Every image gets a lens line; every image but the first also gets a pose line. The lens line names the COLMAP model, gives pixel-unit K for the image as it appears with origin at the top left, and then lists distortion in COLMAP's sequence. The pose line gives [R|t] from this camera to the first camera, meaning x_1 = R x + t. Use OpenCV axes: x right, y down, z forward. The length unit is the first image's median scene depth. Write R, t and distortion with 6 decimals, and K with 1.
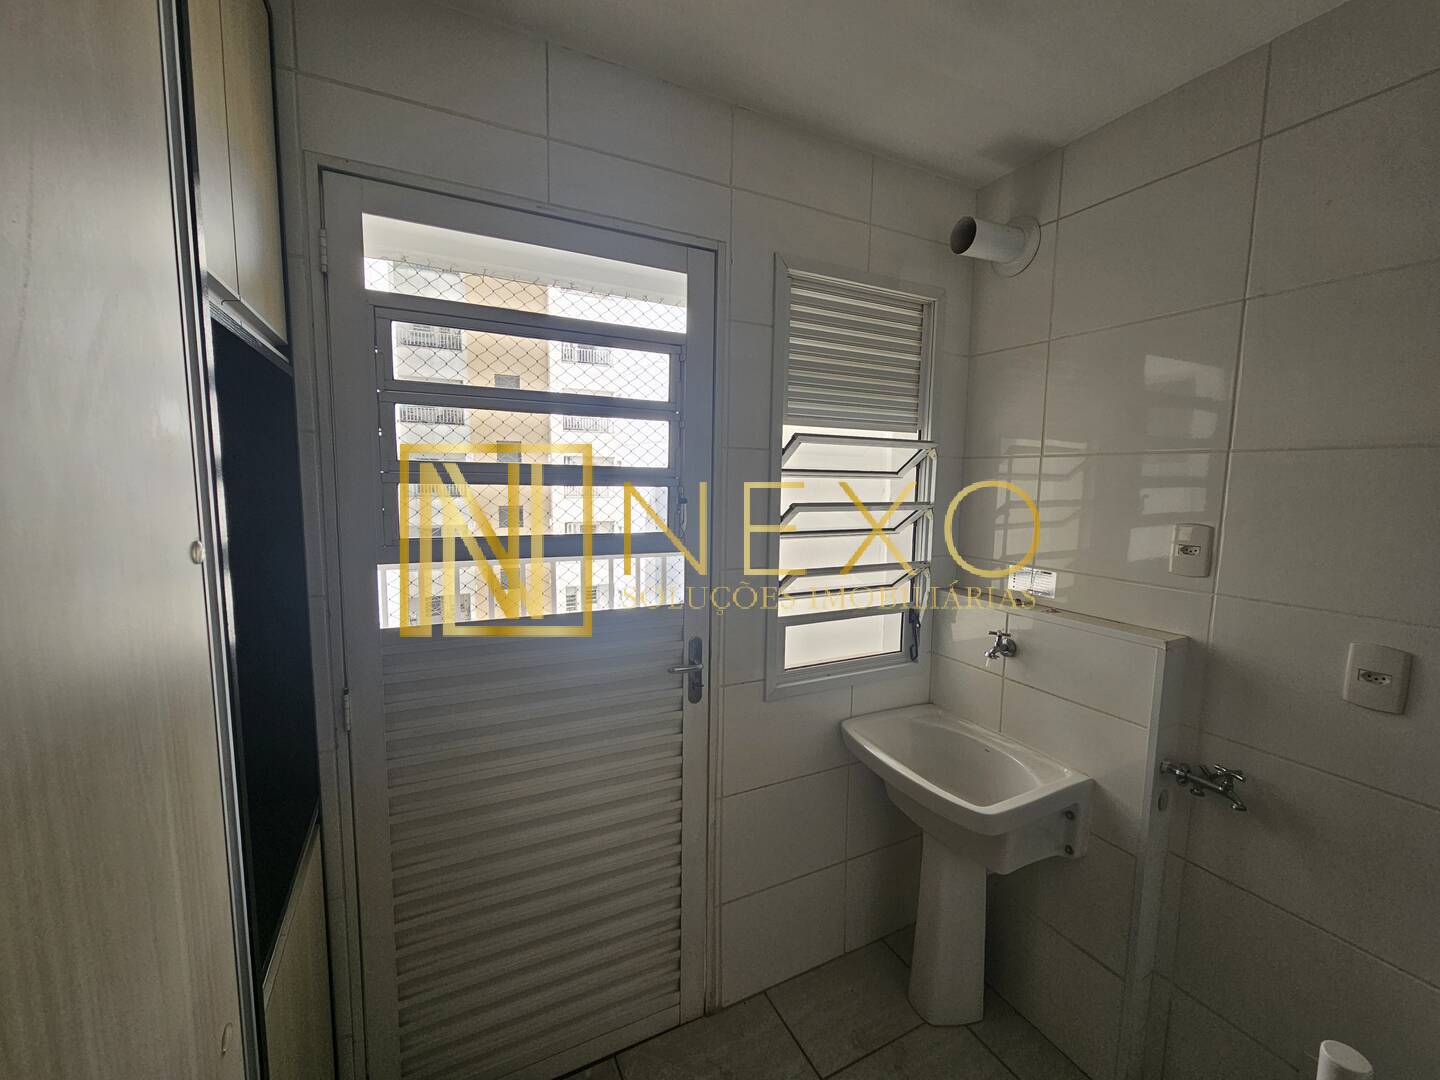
lens RADIAL K [[589.5, 0, 722.0], [0, 589.5, 537.3], [0, 0, 1]] dist [-0.009614, -0.000227]
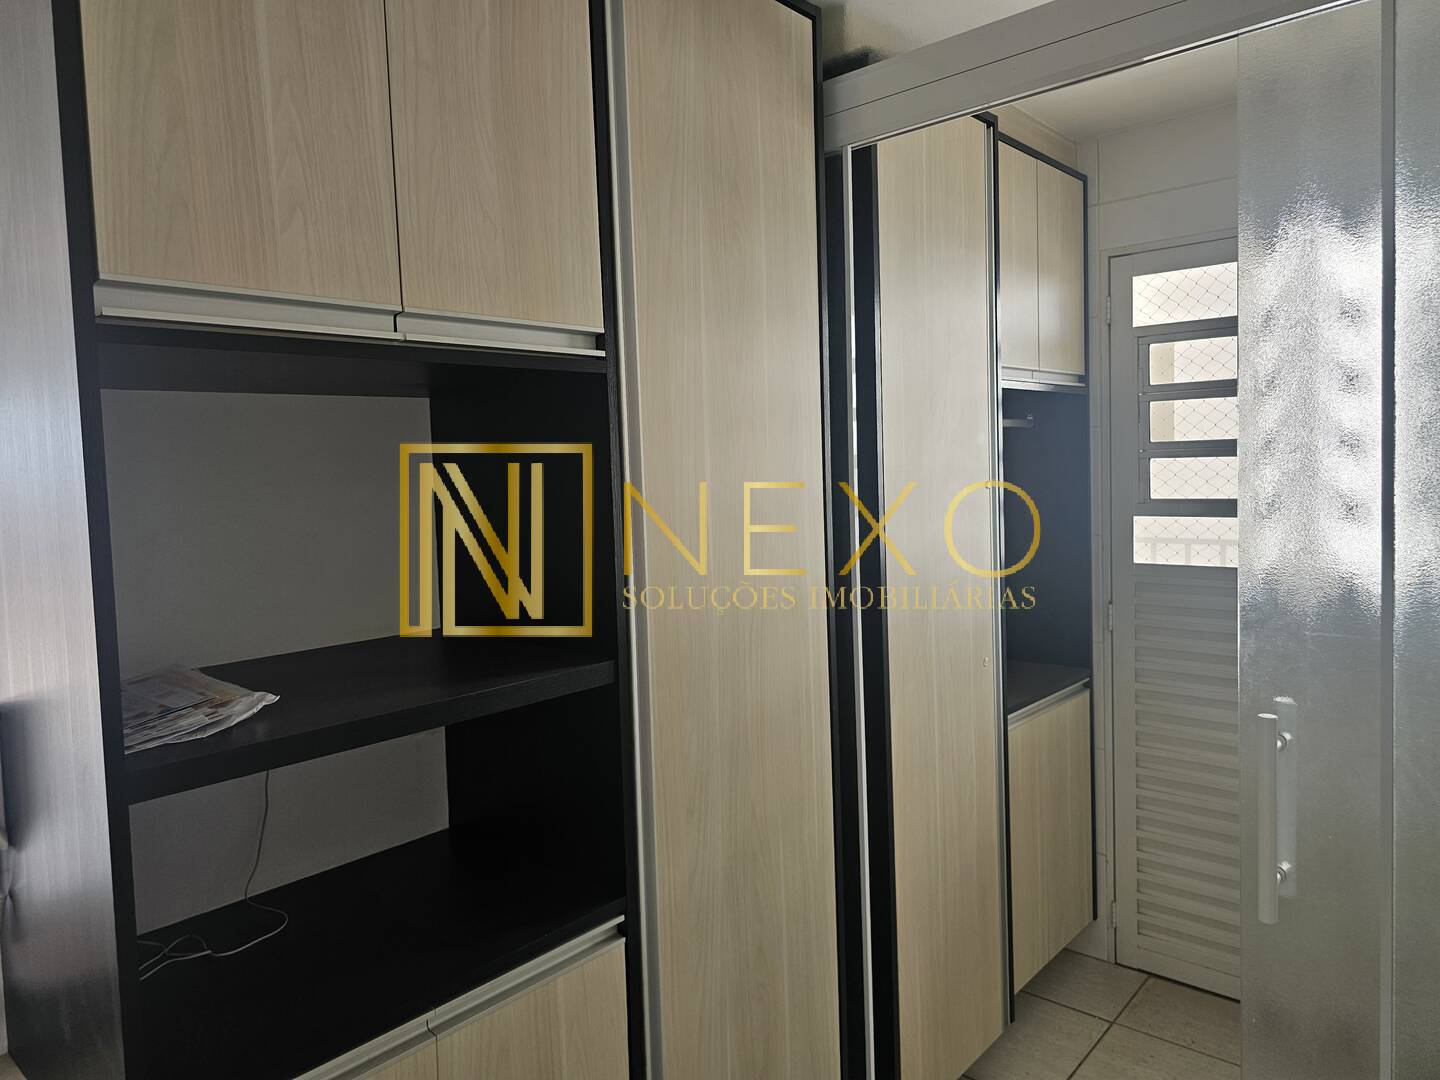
lens RADIAL K [[966.0, 0, 718.8], [0, 966.0, 529.8], [0, 0, 1]] dist [0.024088, -0.011337]
pose [[0.369067, 0.028314, -0.928971, 1.232426], [-0.063379, 0.997976, 0.005238, 0.131690], [0.927239, 0.056944, 0.370115, -0.801927]]
